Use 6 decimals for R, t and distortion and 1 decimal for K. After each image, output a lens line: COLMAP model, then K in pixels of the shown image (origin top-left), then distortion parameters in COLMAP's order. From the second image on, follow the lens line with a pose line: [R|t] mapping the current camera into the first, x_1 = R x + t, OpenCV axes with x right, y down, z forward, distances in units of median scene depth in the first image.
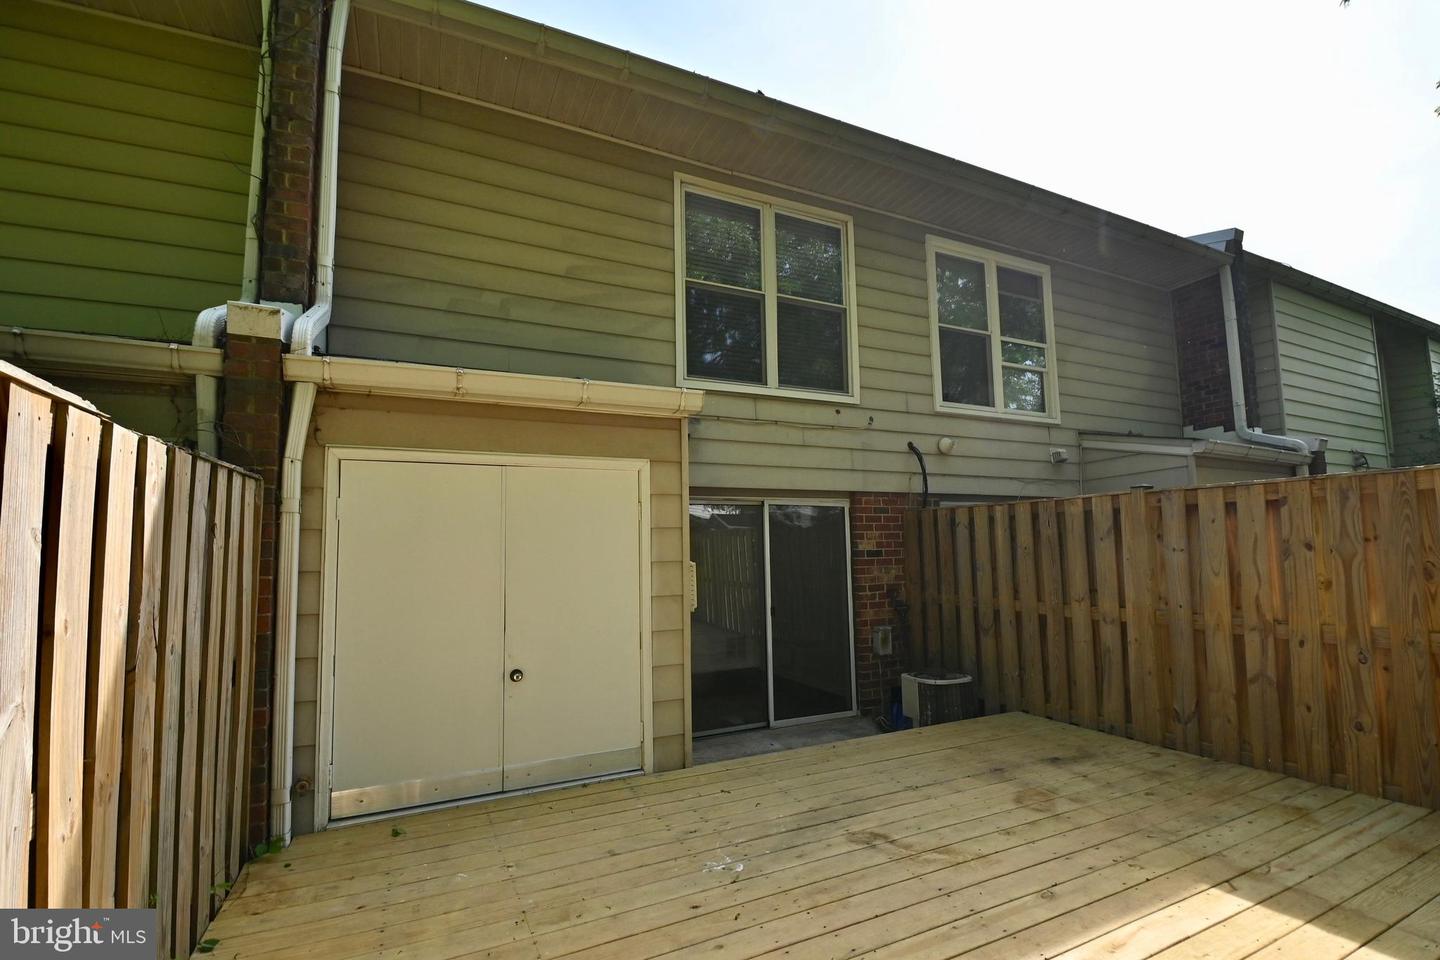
lens RADIAL K [[631.9, 0, 728.8], [0, 631.9, 501.4], [0, 0, 1]] dist [0.024190, -0.027187]
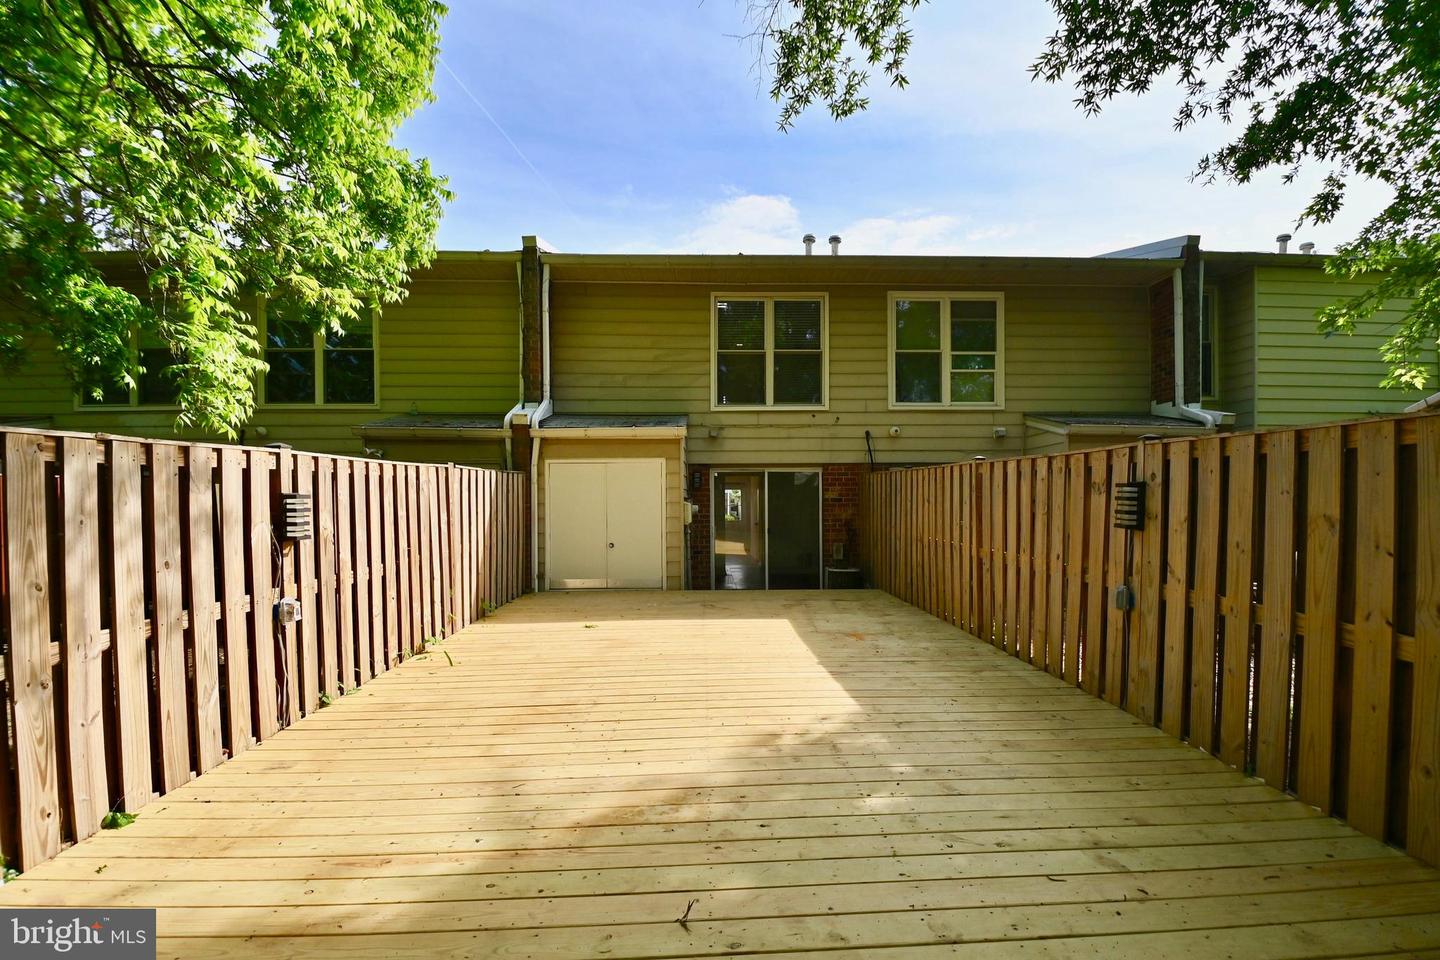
lens RADIAL K [[631.9, 0, 728.8], [0, 631.9, 501.4], [0, 0, 1]] dist [0.024190, -0.027187]
pose [[0.917088, 0.016825, -0.398331, 1.013906], [0.020178, 0.995870, 0.088521, -0.108853], [0.398175, -0.089219, 0.912961, -1.027052]]
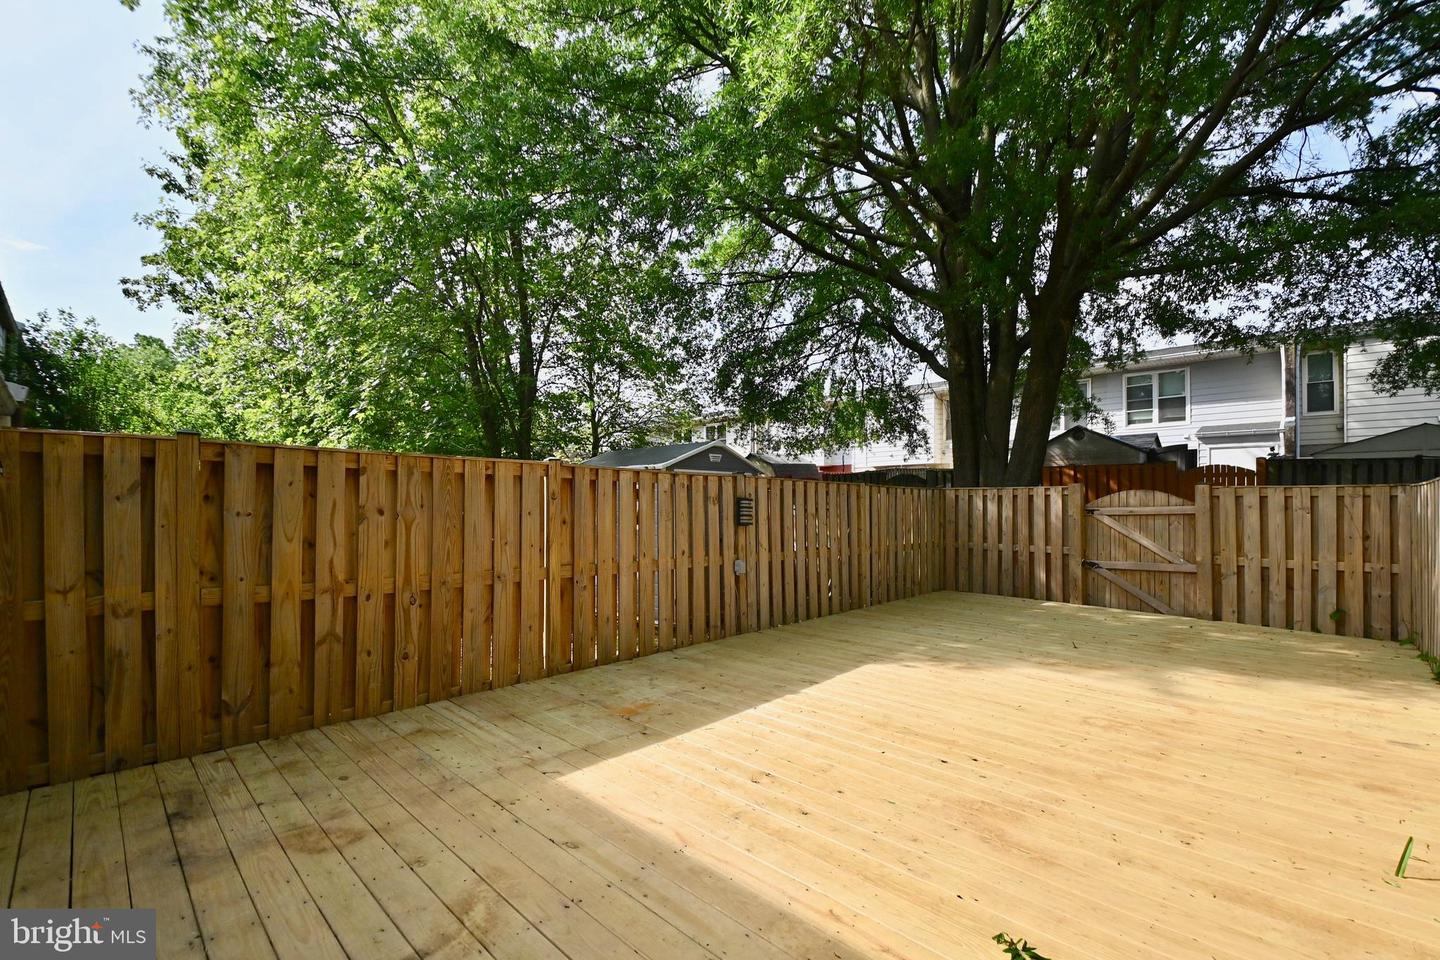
lens RADIAL K [[631.9, 0, 728.8], [0, 631.9, 501.4], [0, 0, 1]] dist [0.024190, -0.027187]
pose [[-0.345783, 0.028112, 0.937893, -0.340242], [-0.068711, 0.996109, -0.055190, 0.062606], [-0.935795, -0.083527, -0.342506, 0.695814]]
